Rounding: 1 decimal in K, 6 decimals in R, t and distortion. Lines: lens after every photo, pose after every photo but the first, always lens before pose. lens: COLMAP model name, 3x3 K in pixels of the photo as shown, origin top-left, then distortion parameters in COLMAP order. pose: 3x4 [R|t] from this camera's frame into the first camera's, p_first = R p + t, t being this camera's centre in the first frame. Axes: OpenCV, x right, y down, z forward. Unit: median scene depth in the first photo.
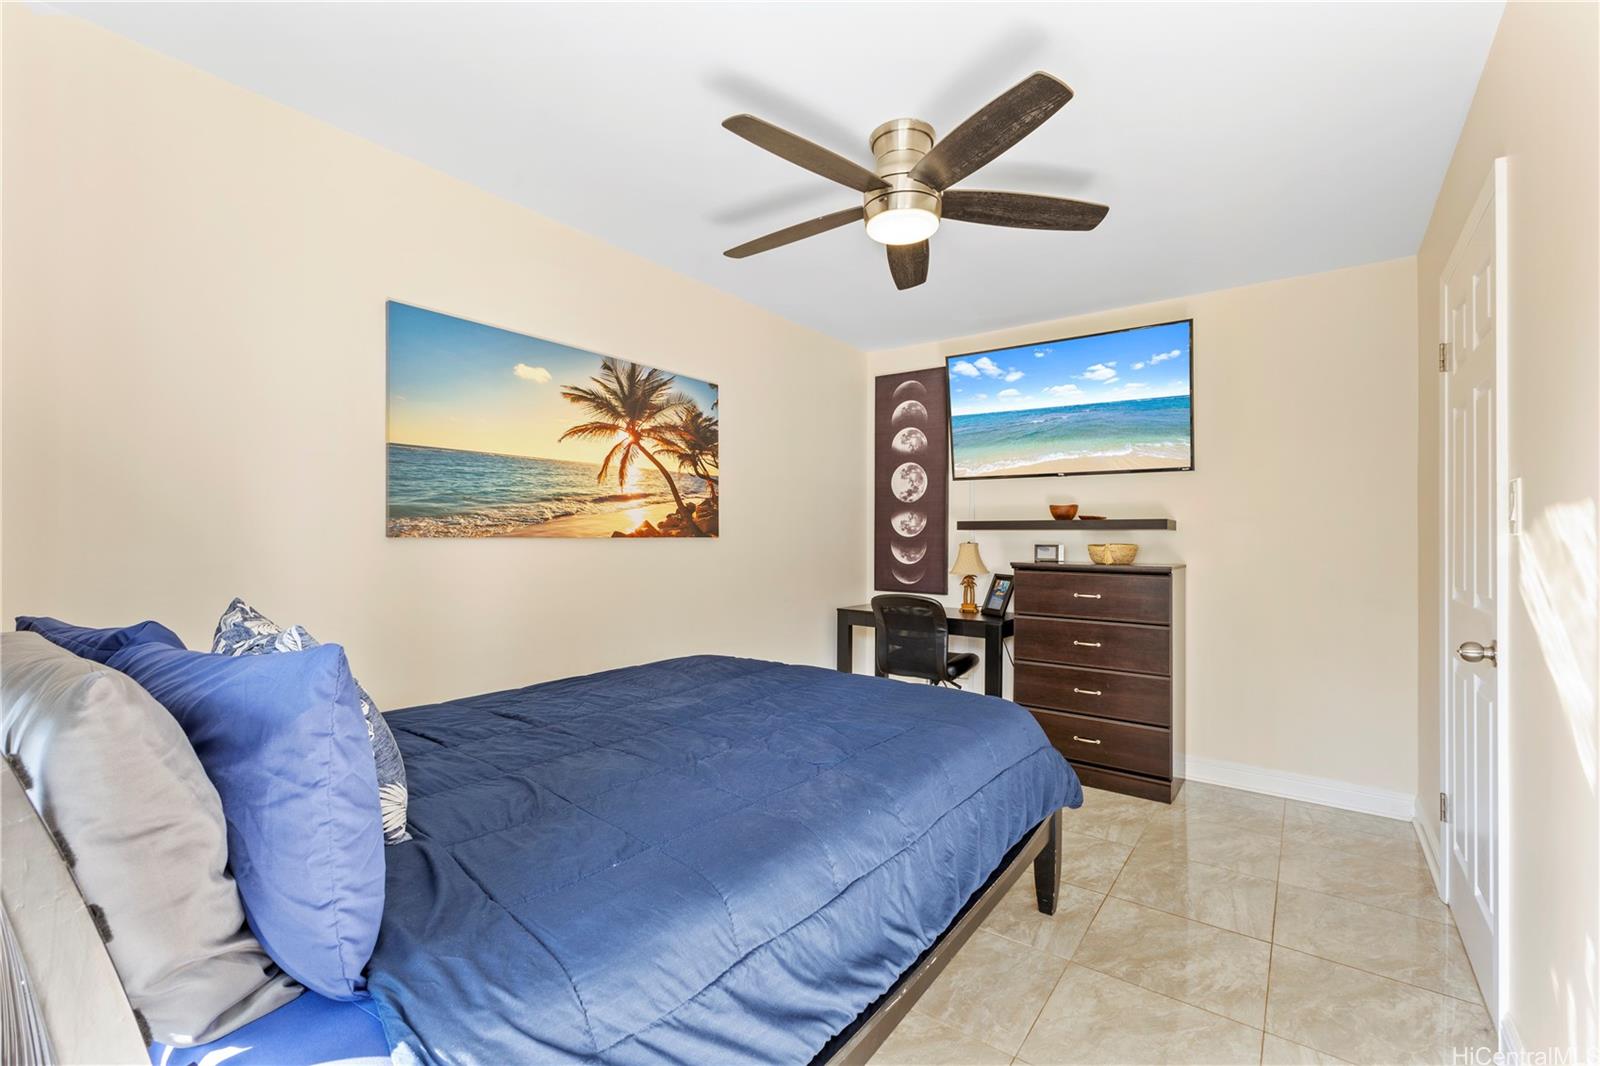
lens RADIAL K [[689.7, 0, 793.0], [0, 689.7, 530.7], [0, 0, 1]] dist [-0.000987, -0.000346]
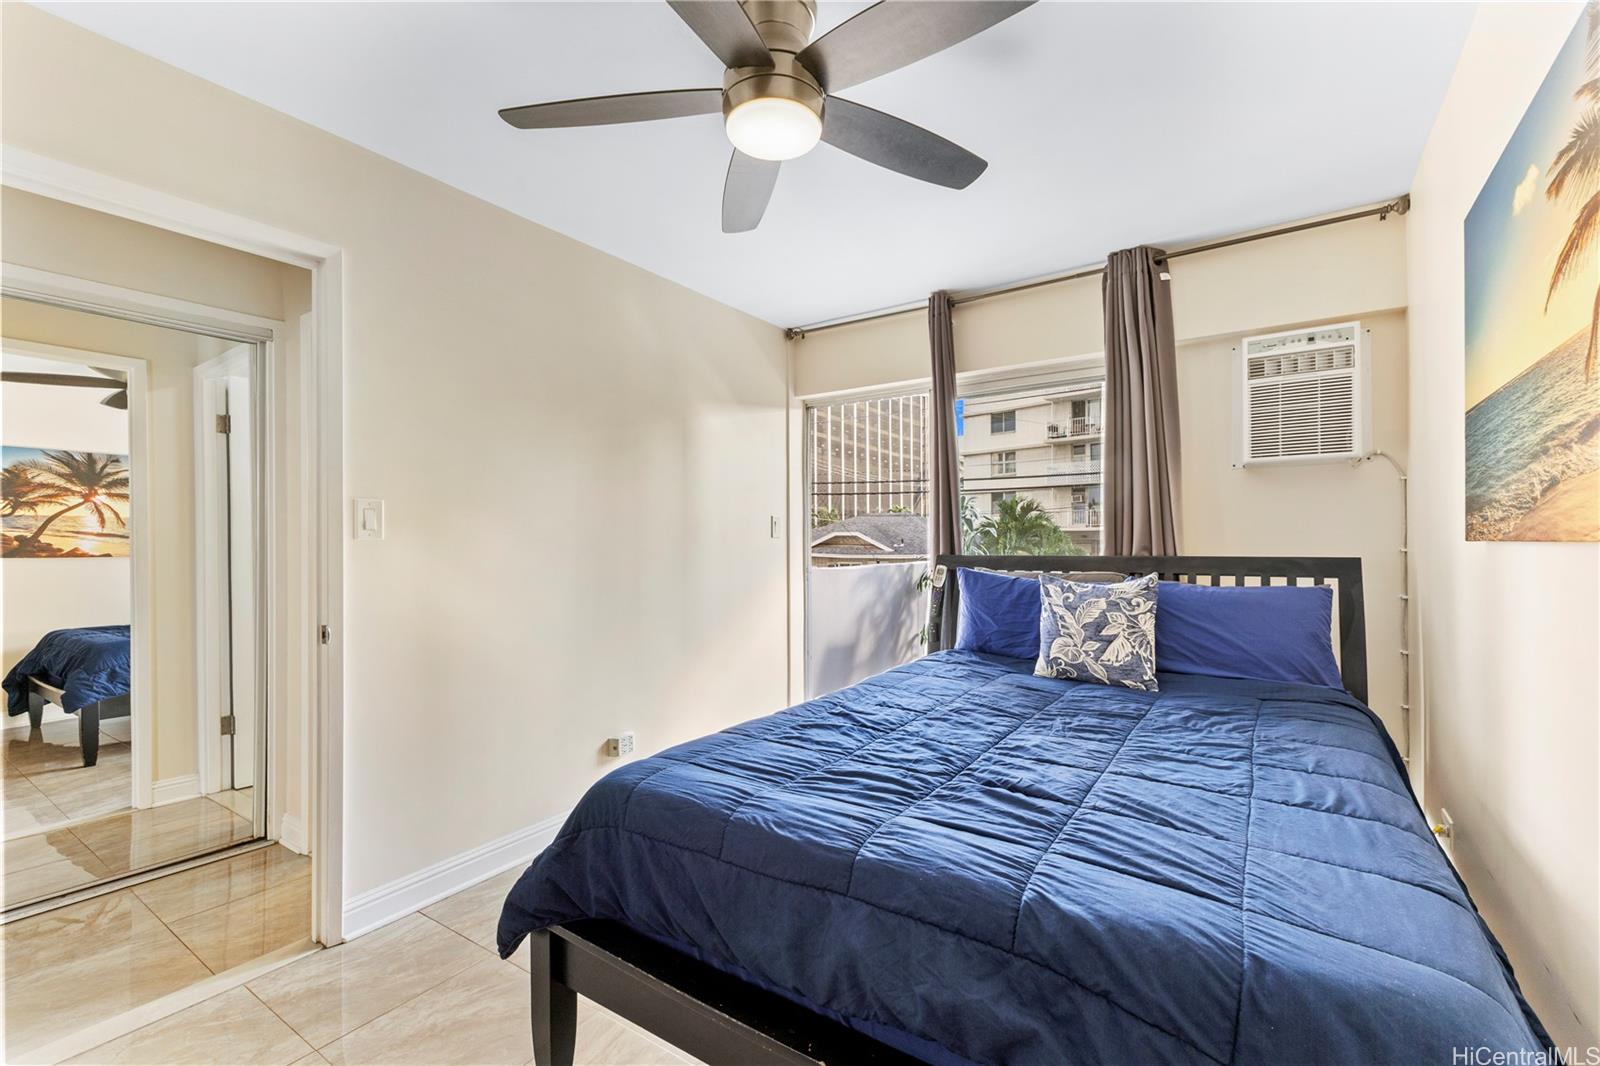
lens RADIAL K [[680.7, 0, 799.4], [0, 680.7, 537.7], [0, 0, 1]] dist [0.000467, -0.000230]
pose [[-0.999518, 0.000502, -0.031027, 0.150126], [0.000914, 0.999911, -0.013286, 0.015680], [0.031018, -0.013308, -0.999430, 1.709459]]
